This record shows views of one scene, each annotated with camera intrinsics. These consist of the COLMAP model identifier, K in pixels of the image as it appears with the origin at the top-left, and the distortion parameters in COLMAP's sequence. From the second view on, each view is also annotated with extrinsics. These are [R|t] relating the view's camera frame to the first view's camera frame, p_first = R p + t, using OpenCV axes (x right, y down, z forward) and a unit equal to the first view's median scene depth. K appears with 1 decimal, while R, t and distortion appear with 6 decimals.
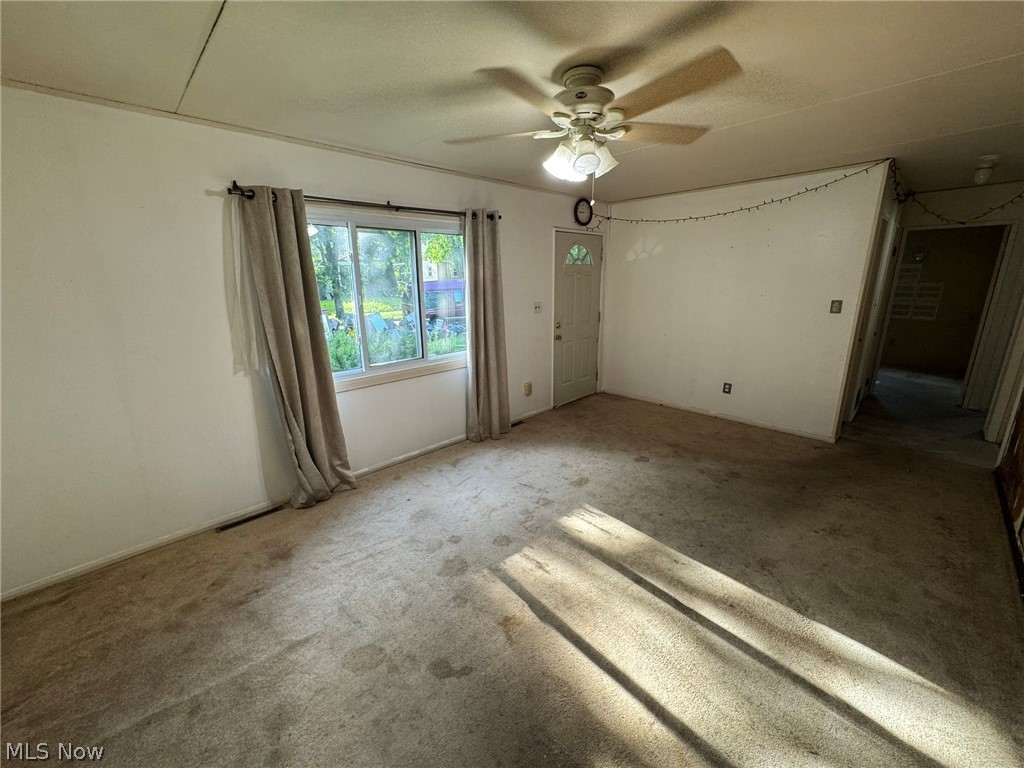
lens RADIAL K [[409.8, 0, 510.5], [0, 409.8, 384.6], [0, 0, 1]] dist [0.000255, 0.000086]
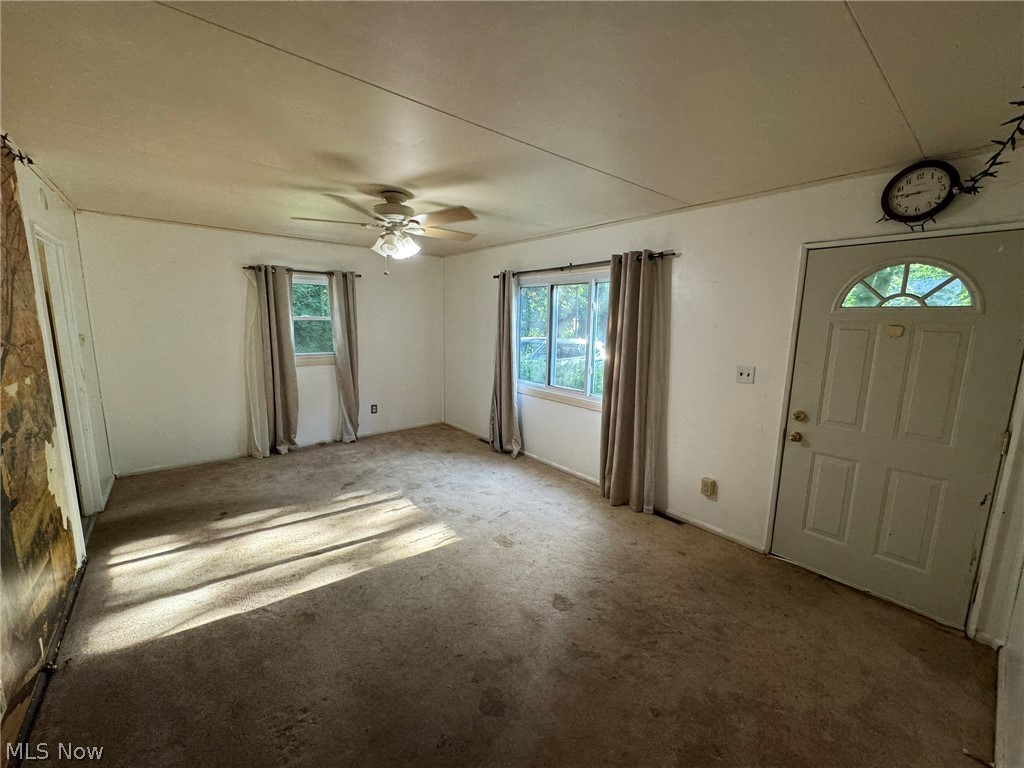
lens RADIAL K [[409.8, 0, 511.7], [0, 409.8, 381.8], [0, 0, 1]] dist [0.000255, 0.000086]
pose [[-0.086581, 0.169093, -0.981790, 0.982279], [-0.267499, 0.945355, 0.186407, -0.269703], [0.959660, 0.278767, -0.036617, 0.921243]]
